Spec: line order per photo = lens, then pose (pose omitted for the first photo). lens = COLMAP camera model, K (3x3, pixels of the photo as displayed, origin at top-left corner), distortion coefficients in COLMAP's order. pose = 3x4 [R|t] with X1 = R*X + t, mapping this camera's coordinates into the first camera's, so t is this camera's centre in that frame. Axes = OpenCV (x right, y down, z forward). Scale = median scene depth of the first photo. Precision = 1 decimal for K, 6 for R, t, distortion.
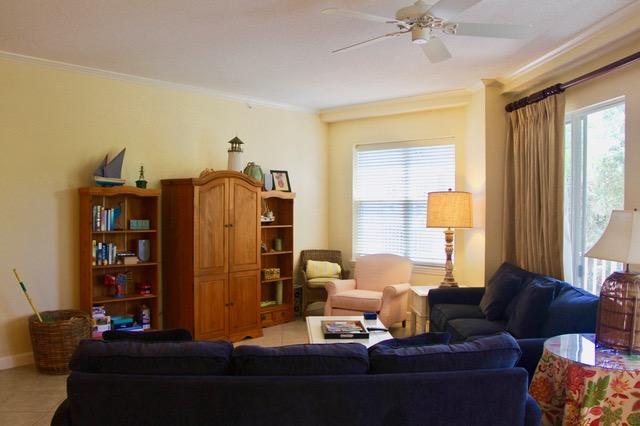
lens RADIAL K [[541.9, 0, 320.0], [0, 541.9, 213.0], [0, 0, 1]] dist [-0.162812, 0.119472]
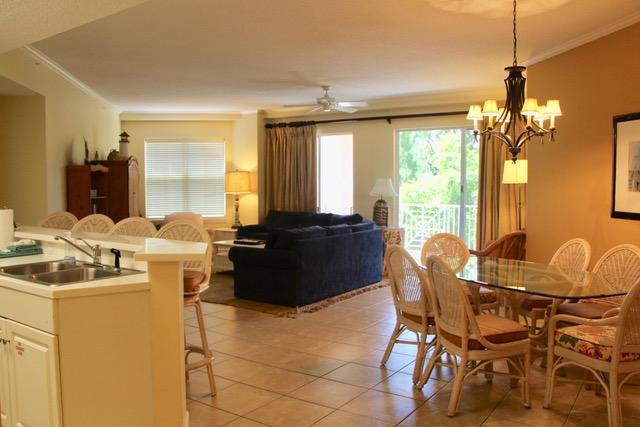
lens RADIAL K [[541.9, 0, 320.0], [0, 541.9, 213.5], [0, 0, 1]] dist [-0.162812, 0.119472]
pose [[0.609722, -0.048101, 0.791155, -1.023639], [0.024921, 0.998827, 0.041522, 0.031490], [-0.792224, -0.005601, 0.610205, -0.285948]]
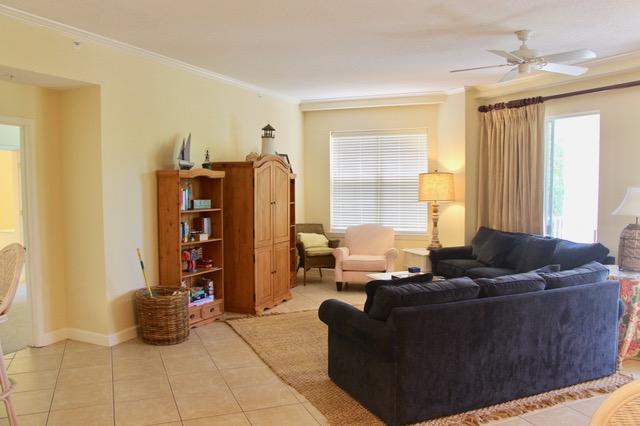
lens RADIAL K [[541.9, 0, 320.0], [0, 541.9, 213.0], [0, 0, 1]] dist [-0.162812, 0.119472]
pose [[0.940356, -0.028878, 0.338963, -0.470346], [0.015649, 0.999008, 0.041695, -0.002131], [-0.339831, -0.033904, 0.939875, -0.107404]]
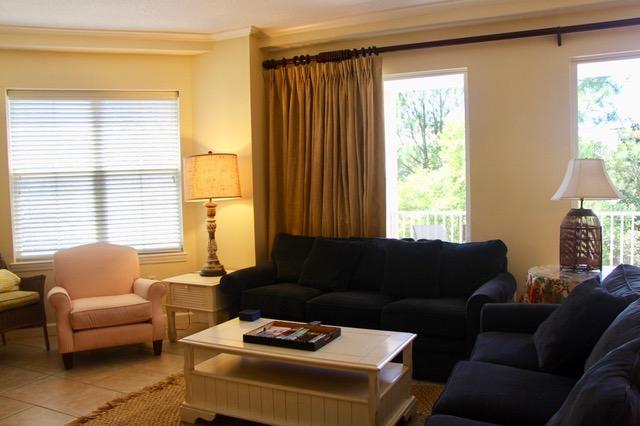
lens RADIAL K [[541.9, 0, 320.0], [0, 541.9, 213.0], [0, 0, 1]] dist [-0.162812, 0.119472]
pose [[0.478535, -0.056276, 0.876263, -0.421185], [0.047345, 0.998146, 0.038249, 0.026074], [-0.876791, 0.023183, 0.480312, 0.483995]]
